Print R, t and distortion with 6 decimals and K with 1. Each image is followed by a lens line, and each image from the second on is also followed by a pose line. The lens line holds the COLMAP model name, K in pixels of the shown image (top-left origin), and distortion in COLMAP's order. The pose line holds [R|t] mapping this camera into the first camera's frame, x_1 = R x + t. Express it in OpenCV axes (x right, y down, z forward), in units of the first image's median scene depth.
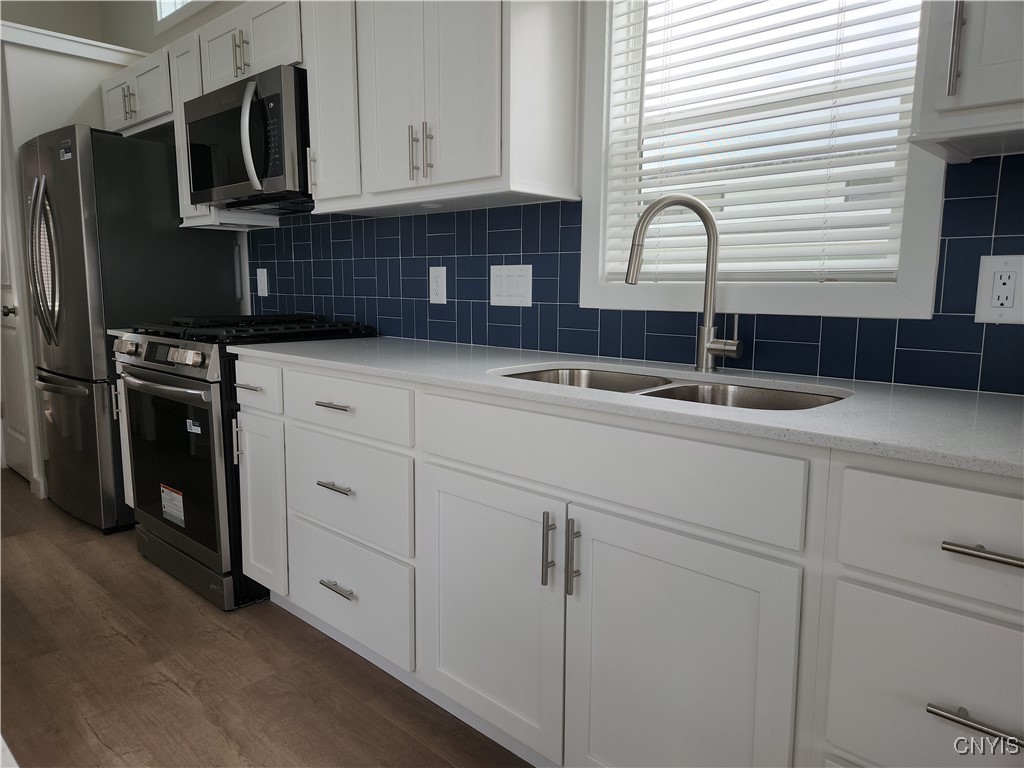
lens RADIAL K [[695.4, 0, 508.4], [0, 695.4, 382.1], [0, 0, 1]] dist [0.062278, -0.038141]
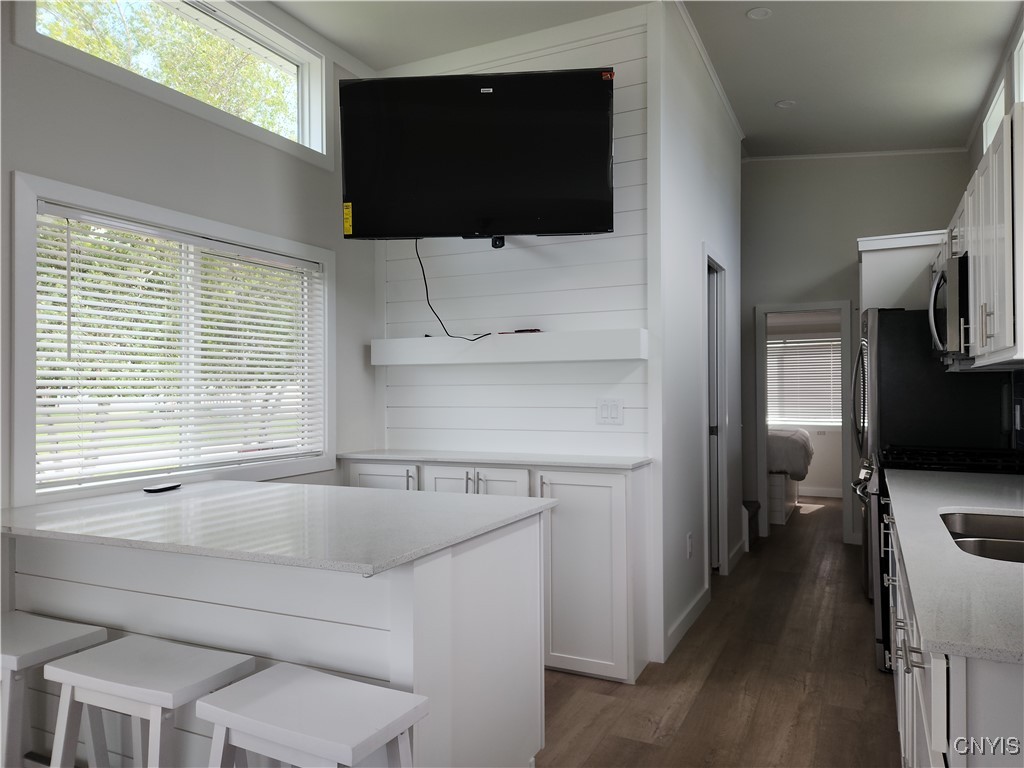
lens RADIAL K [[695.4, 0, 521.3], [0, 695.4, 389.9], [0, 0, 1]] dist [0.062278, -0.038141]
pose [[0.298535, -0.015983, -0.954265, 0.777080], [-0.123676, 0.990781, -0.055286, -0.044281], [0.946352, 0.134525, 0.293806, -0.109740]]
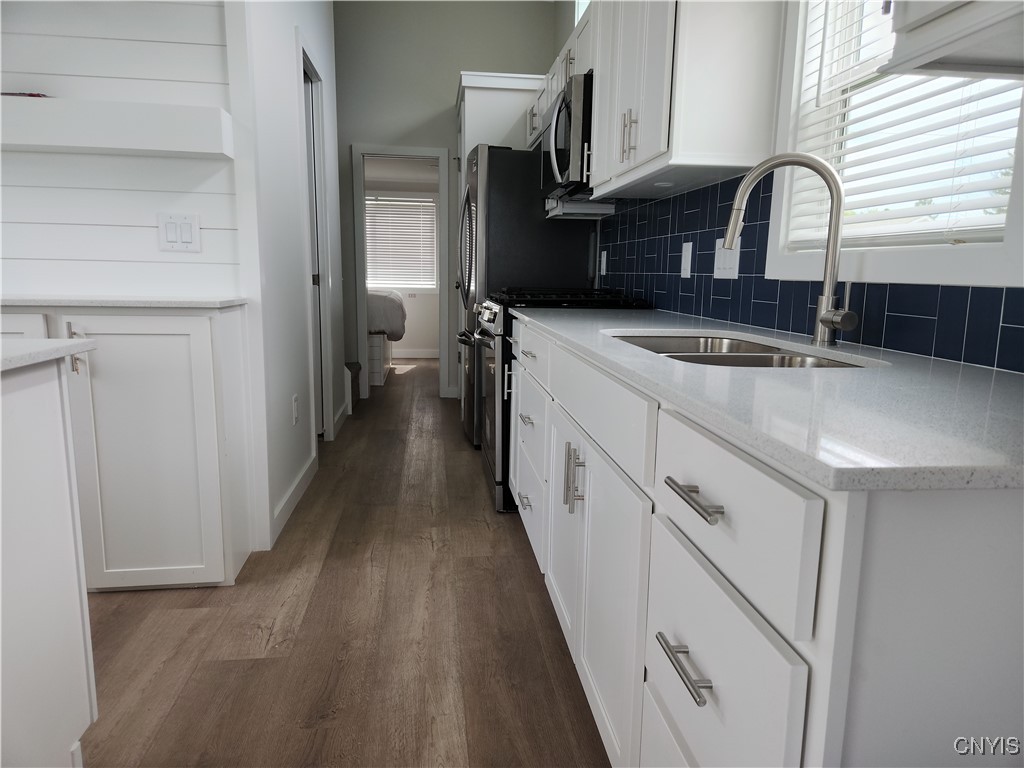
lens RADIAL K [[695.4, 0, 525.9], [0, 695.4, 393.5], [0, 0, 1]] dist [0.062278, -0.038141]
pose [[0.773949, 0.117072, -0.622332, 0.481901], [-0.100807, 0.993007, 0.061436, 0.026430], [0.625173, 0.015188, 0.780339, 0.024642]]
